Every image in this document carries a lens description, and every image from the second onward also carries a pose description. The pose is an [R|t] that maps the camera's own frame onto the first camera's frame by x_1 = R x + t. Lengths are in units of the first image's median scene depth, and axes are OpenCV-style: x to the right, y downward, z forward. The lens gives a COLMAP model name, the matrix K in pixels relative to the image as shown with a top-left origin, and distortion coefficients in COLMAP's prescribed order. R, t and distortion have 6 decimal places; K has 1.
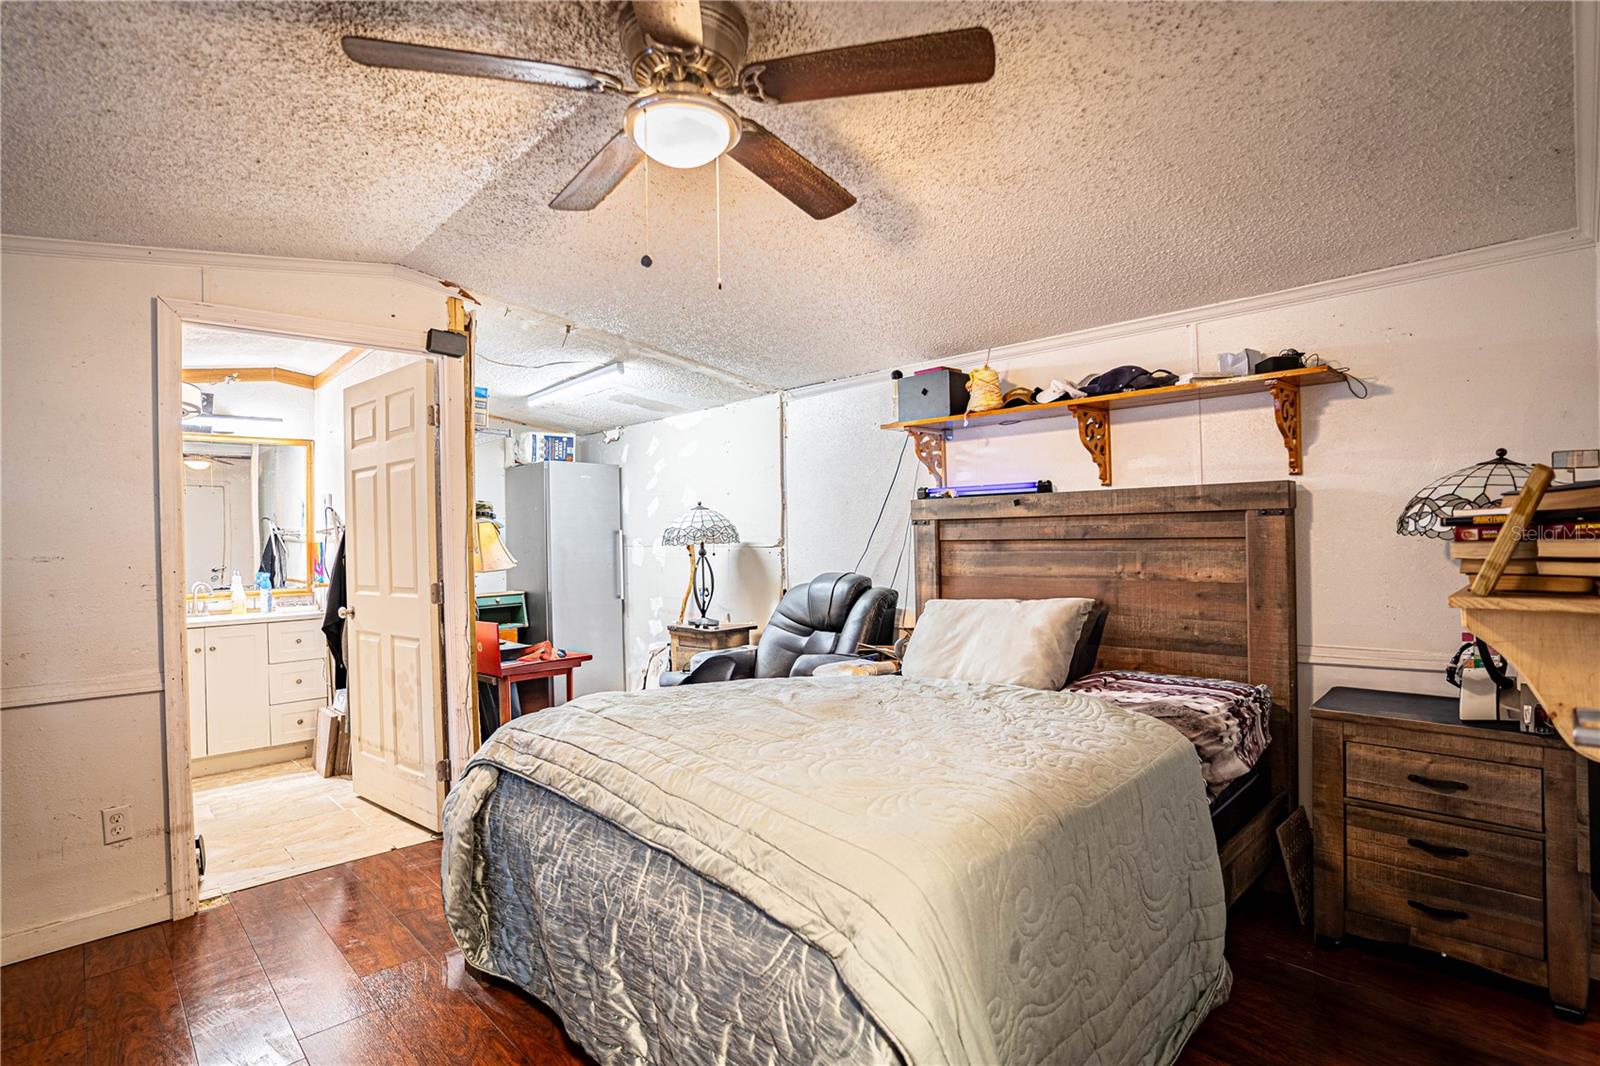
lens RADIAL K [[788.6, 0, 800.0], [0, 788.6, 533.0], [0, 0, 1]] dist [-0.081739, 0.039200]
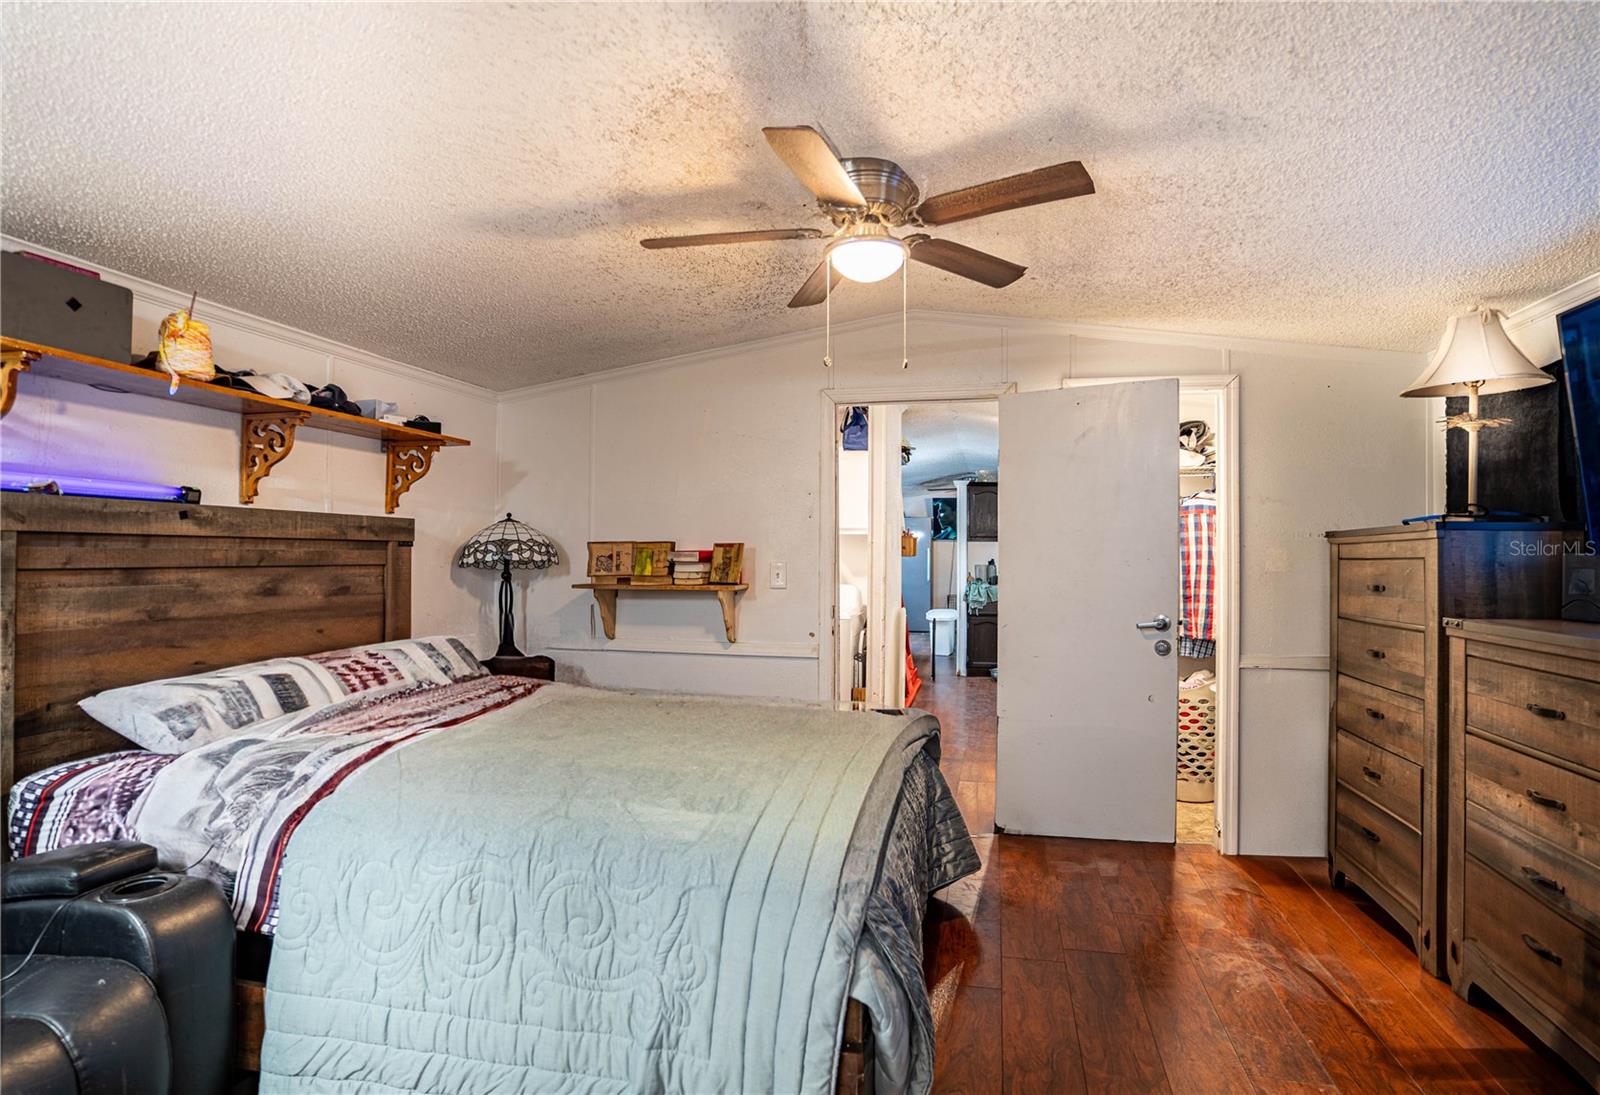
lens RADIAL K [[830.6, 0, 800.0], [0, 830.6, 547.5], [0, 0, 1]] dist [-0.036992, 0.000255]
pose [[-0.544392, 0.016029, 0.838678, -0.650541], [-0.006597, 0.999705, -0.023388, 0.004134], [-0.838805, -0.018265, -0.544126, 0.944406]]
